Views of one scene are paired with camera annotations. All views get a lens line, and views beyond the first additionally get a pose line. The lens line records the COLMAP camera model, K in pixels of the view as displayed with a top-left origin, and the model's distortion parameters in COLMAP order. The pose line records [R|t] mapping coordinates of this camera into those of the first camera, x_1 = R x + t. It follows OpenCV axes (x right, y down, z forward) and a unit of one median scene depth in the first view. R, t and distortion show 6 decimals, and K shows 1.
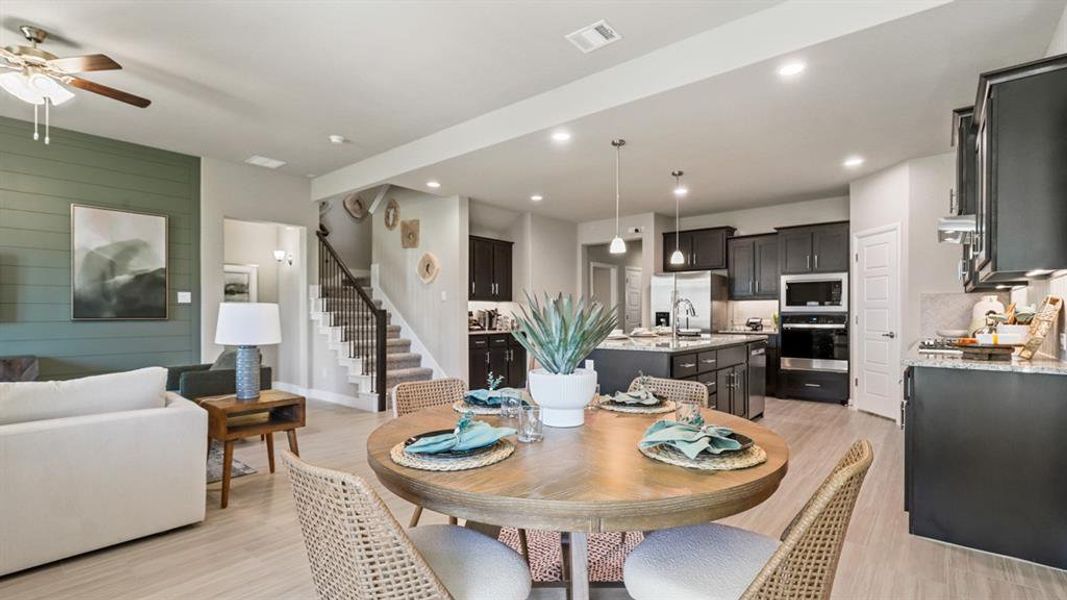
lens RADIAL K [[481.0, 0, 535.7], [0, 481.0, 313.5], [0, 0, 1]] dist [-0.000565, -0.000040]
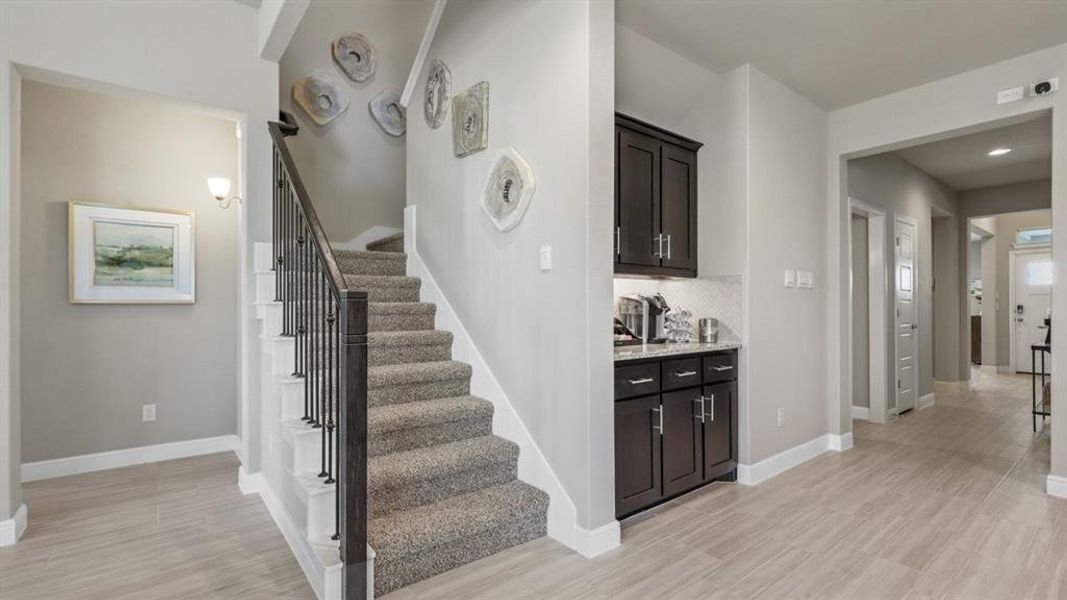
lens RADIAL K [[484.8, 0, 535.2], [0, 484.8, 305.7], [0, 0, 1]] dist [-0.000761, -0.000191]
pose [[0.978412, -0.001616, -0.206656, -0.121667], [-0.000069, 0.999967, -0.008146, 0.004768], [0.206663, 0.007984, 0.978380, 0.627678]]
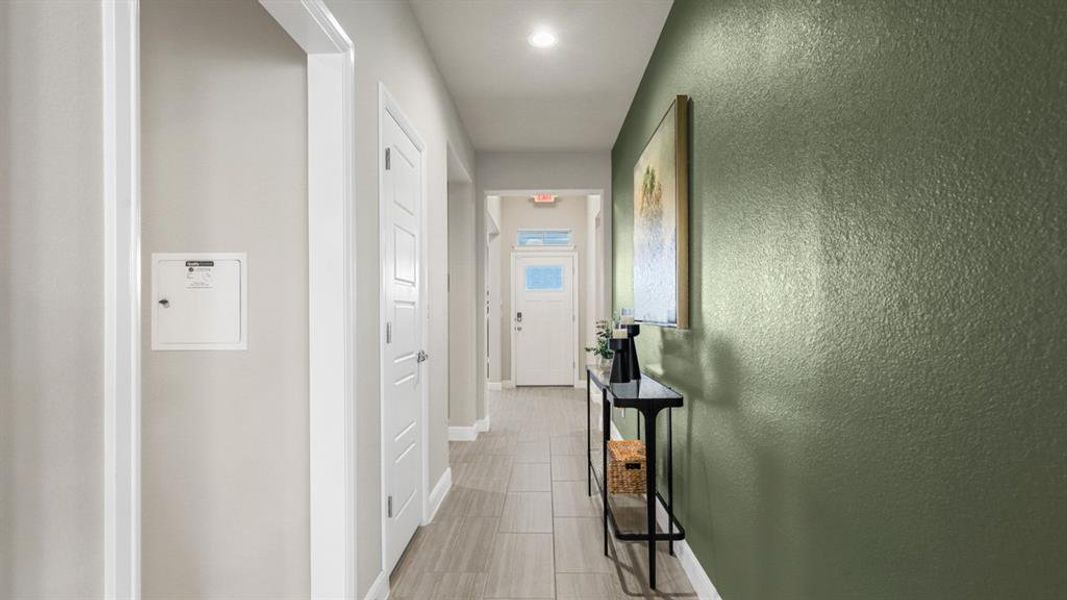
lens RADIAL K [[484.8, 0, 535.2], [0, 484.8, 305.7], [0, 0, 1]] dist [-0.000761, -0.000191]
pose [[0.781787, 0.005172, 0.623524, 0.162110], [0.008814, 0.999774, -0.019344, -0.000737], [-0.623483, 0.020618, 0.781565, 1.194272]]
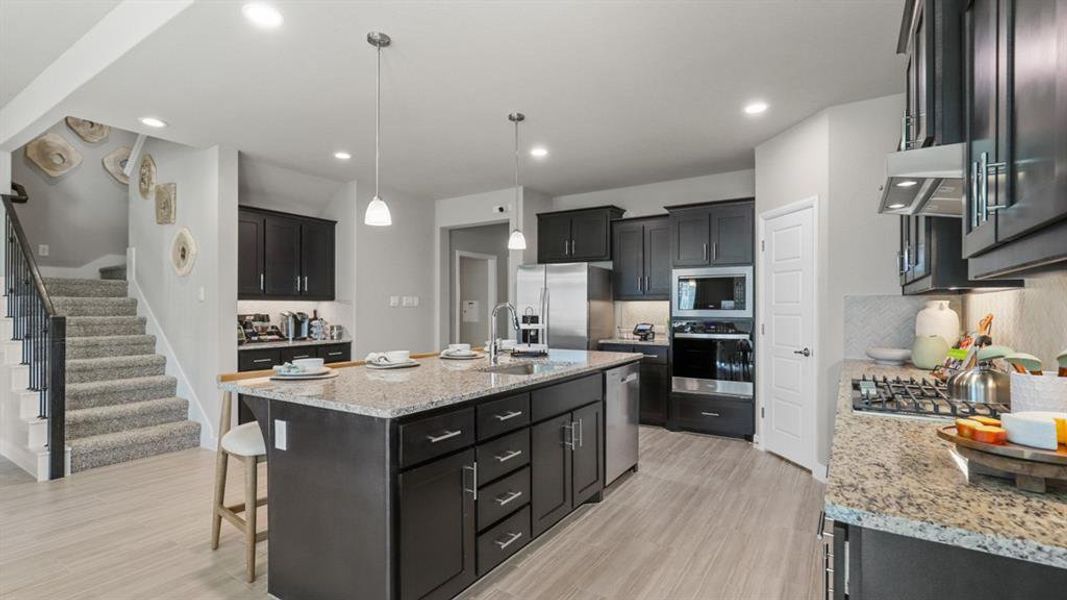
lens RADIAL K [[484.8, 0, 535.2], [0, 484.8, 305.7], [0, 0, 1]] dist [-0.000761, -0.000191]
pose [[0.992295, 0.001885, 0.123882, 0.194339], [-0.001240, 0.999985, -0.005289, -0.016609], [-0.123890, 0.005095, 0.992283, 0.259004]]
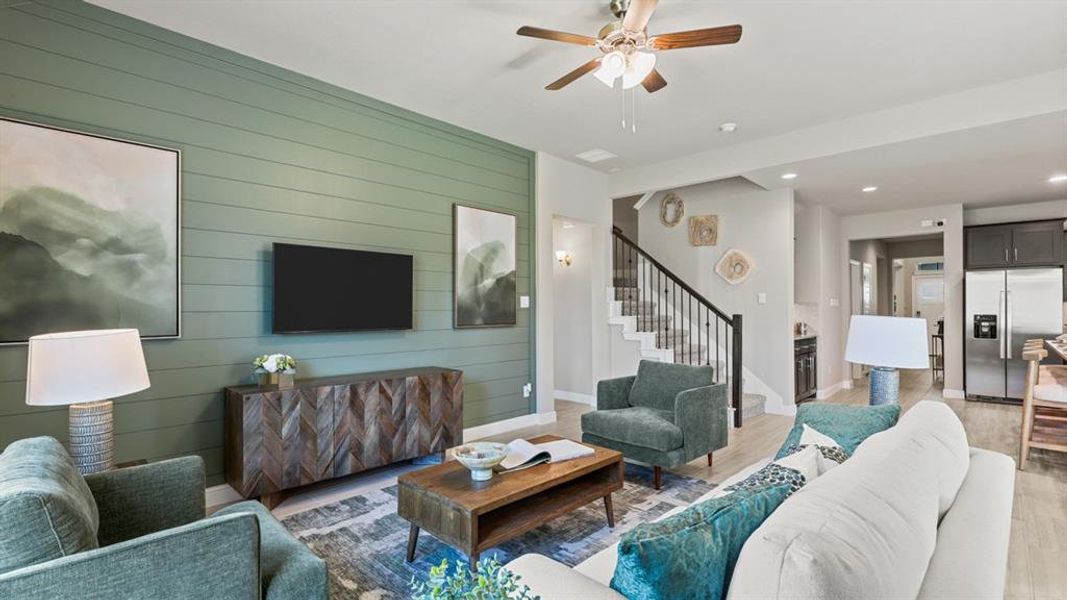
lens RADIAL K [[493.8, 0, 535.2], [0, 493.8, 304.7], [0, 0, 1]] dist [0.000727, 0.000119]
pose [[0.998131, -0.003626, -0.060999, -0.566126], [0.002915, 0.999927, -0.011741, -0.014693], [0.061037, 0.011541, 0.998069, 0.040833]]
